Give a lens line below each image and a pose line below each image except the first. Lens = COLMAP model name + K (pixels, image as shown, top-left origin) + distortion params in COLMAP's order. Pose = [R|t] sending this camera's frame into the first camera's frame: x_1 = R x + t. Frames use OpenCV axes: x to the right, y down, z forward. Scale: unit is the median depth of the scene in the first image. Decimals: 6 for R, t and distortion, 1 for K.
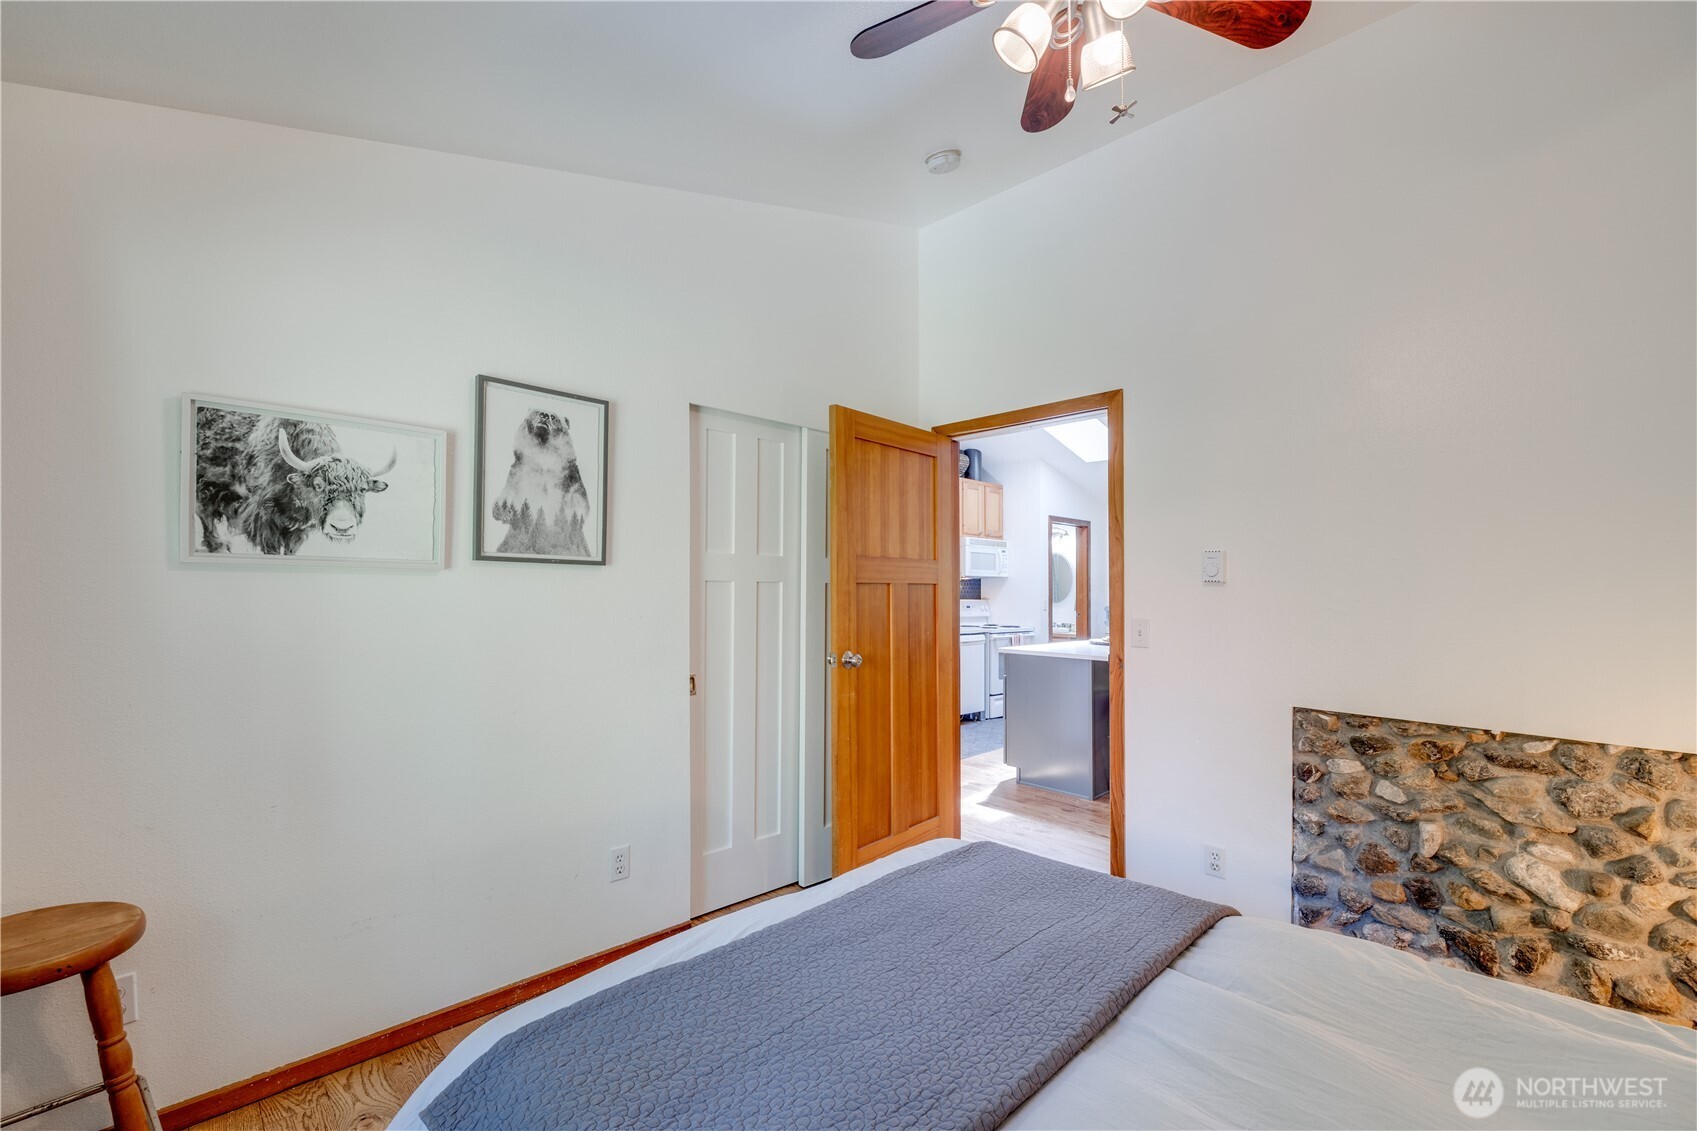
lens RADIAL K [[713.4, 0, 848.5], [0, 713.4, 565.5], [0, 0, 1]] dist [0.001230, 0.000401]
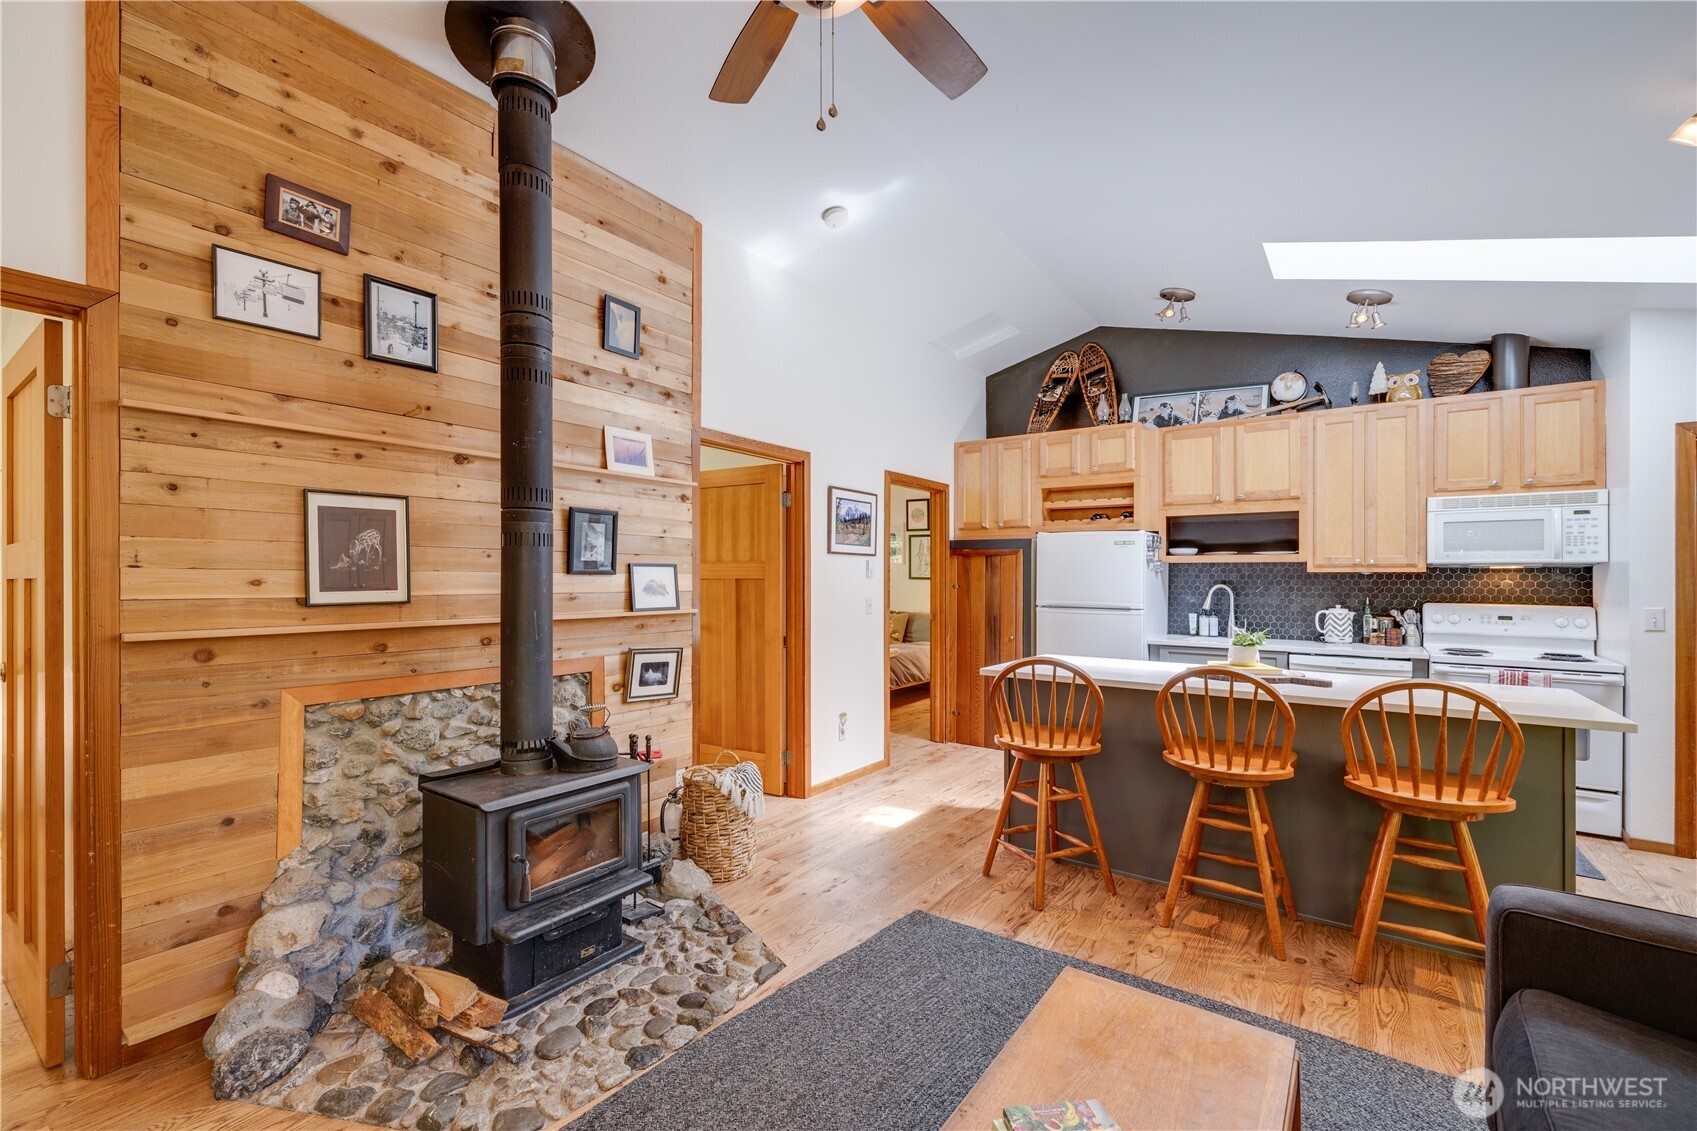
lens RADIAL K [[713.4, 0, 848.5], [0, 713.4, 565.5], [0, 0, 1]] dist [0.001230, 0.000401]
pose [[0.184219, -0.022658, -0.982624, 0.648972], [0.028189, 0.999445, -0.017762, 0.013144], [0.982481, -0.024427, 0.184755, 0.405898]]
